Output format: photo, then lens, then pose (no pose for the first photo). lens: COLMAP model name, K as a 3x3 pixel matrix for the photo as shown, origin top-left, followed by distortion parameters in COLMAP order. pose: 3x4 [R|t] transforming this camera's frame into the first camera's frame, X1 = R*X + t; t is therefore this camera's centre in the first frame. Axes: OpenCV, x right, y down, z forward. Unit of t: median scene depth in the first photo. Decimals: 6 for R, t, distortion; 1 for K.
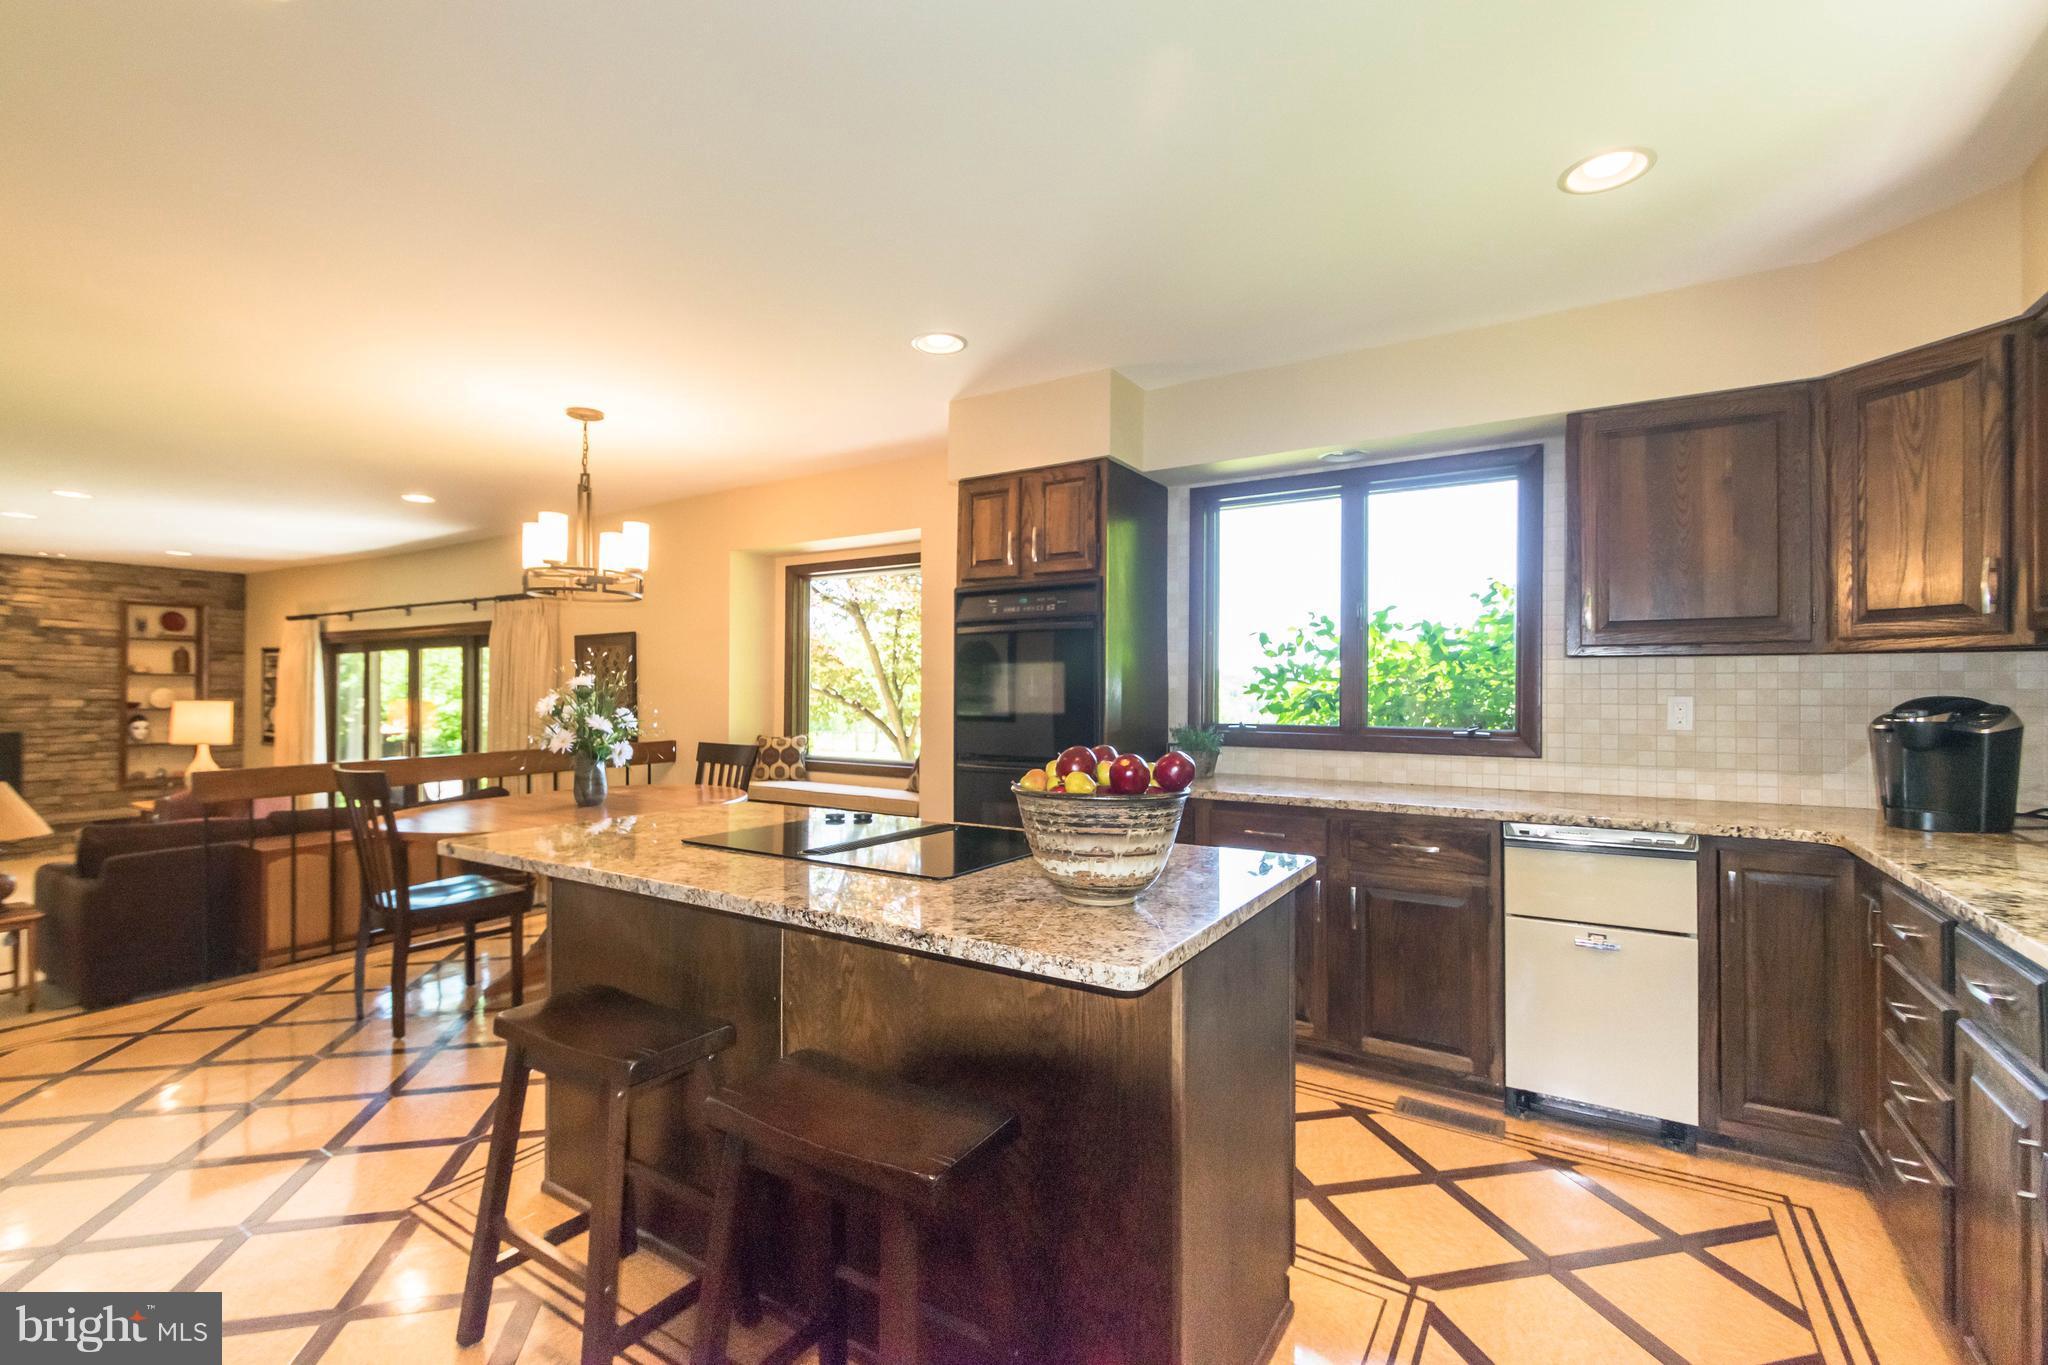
lens RADIAL K [[892.0, 0, 998.7], [0, 892.0, 687.8], [0, 0, 1]] dist [0.000647, -0.001755]
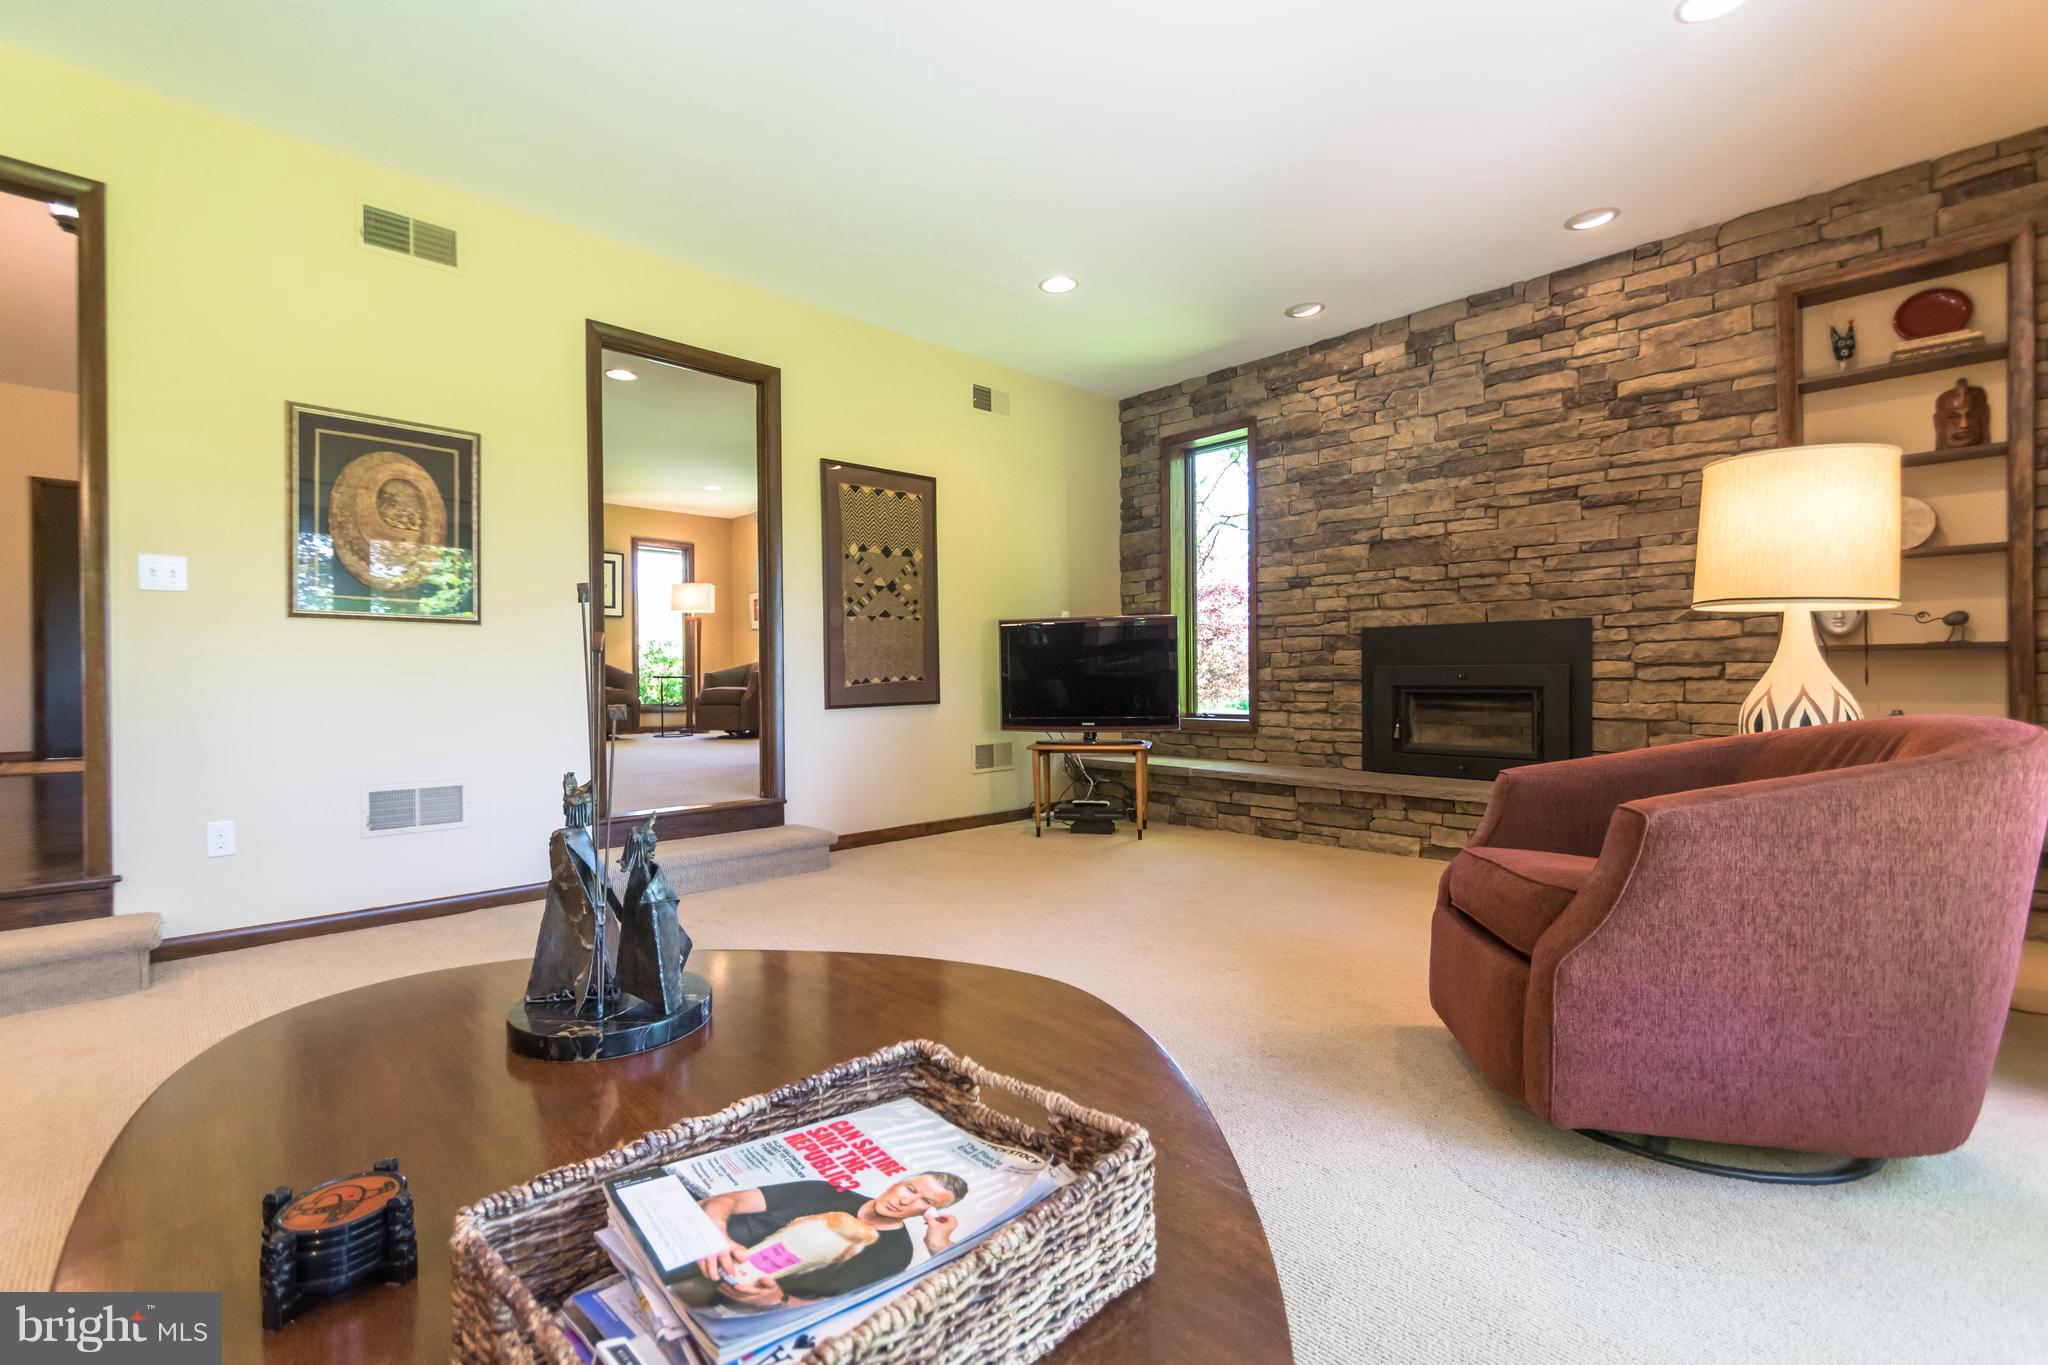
lens RADIAL K [[892.0, 0, 1009.7], [0, 892.0, 683.4], [0, 0, 1]] dist [0.000647, -0.001755]
pose [[-0.226568, -0.001016, -0.973995, -0.516513], [0.007627, 0.999967, -0.002818, 0.081114], [0.973965, -0.008067, -0.226553, 0.760620]]
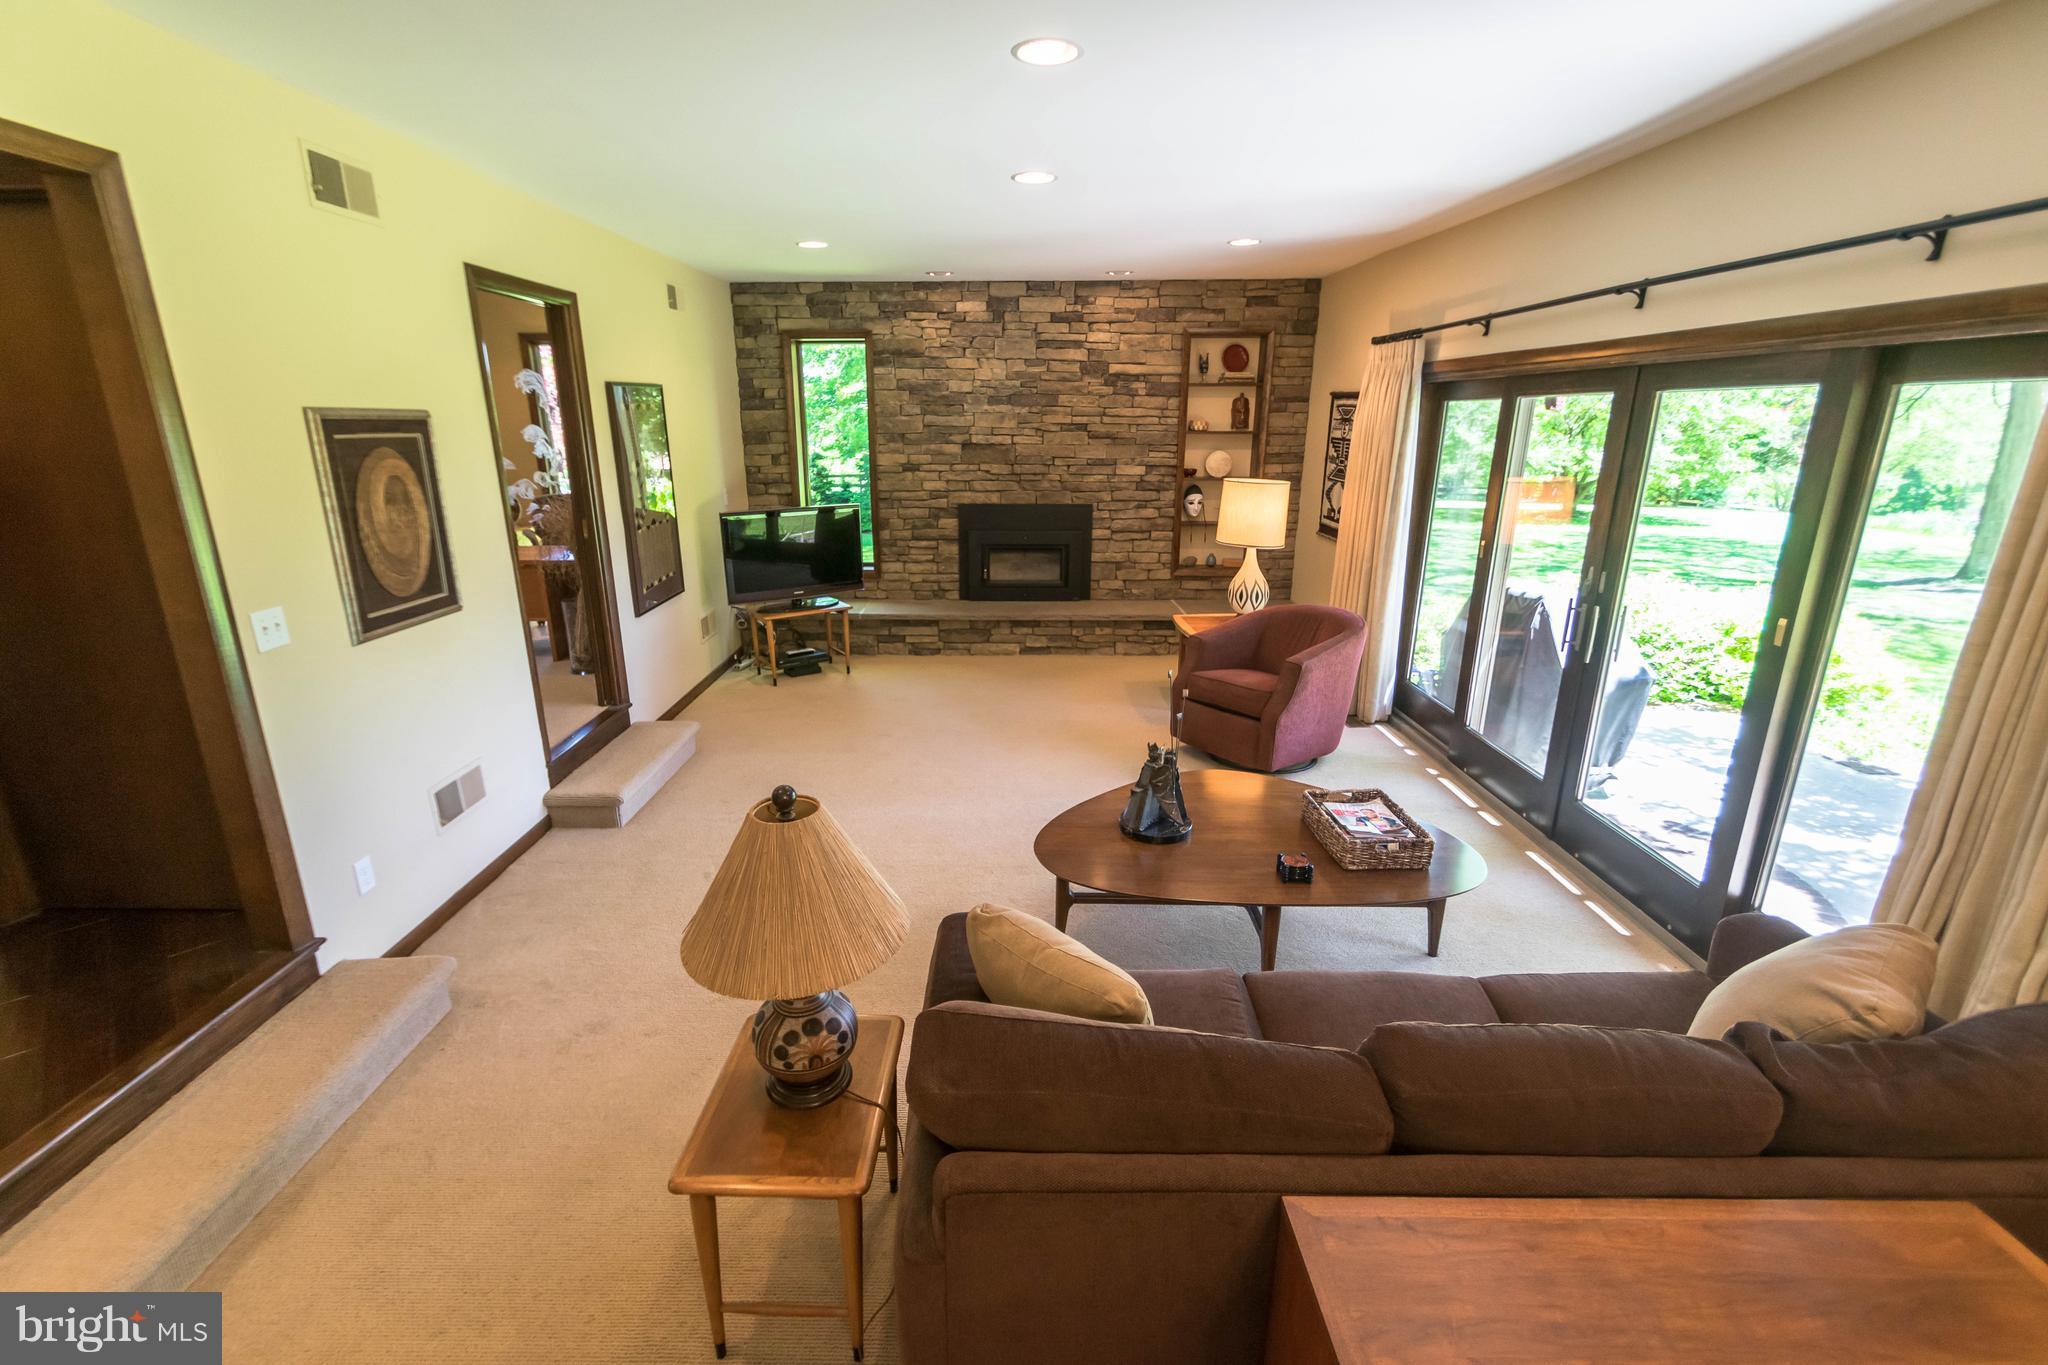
lens RADIAL K [[892.0, 0, 1006.6], [0, 892.0, 675.3], [0, 0, 1]] dist [0.000647, -0.001755]
pose [[0.542033, 0.229431, -0.808432, -0.390634], [0.003737, 0.961342, 0.275332, -0.027222], [0.840349, -0.152260, 0.520221, 0.437994]]
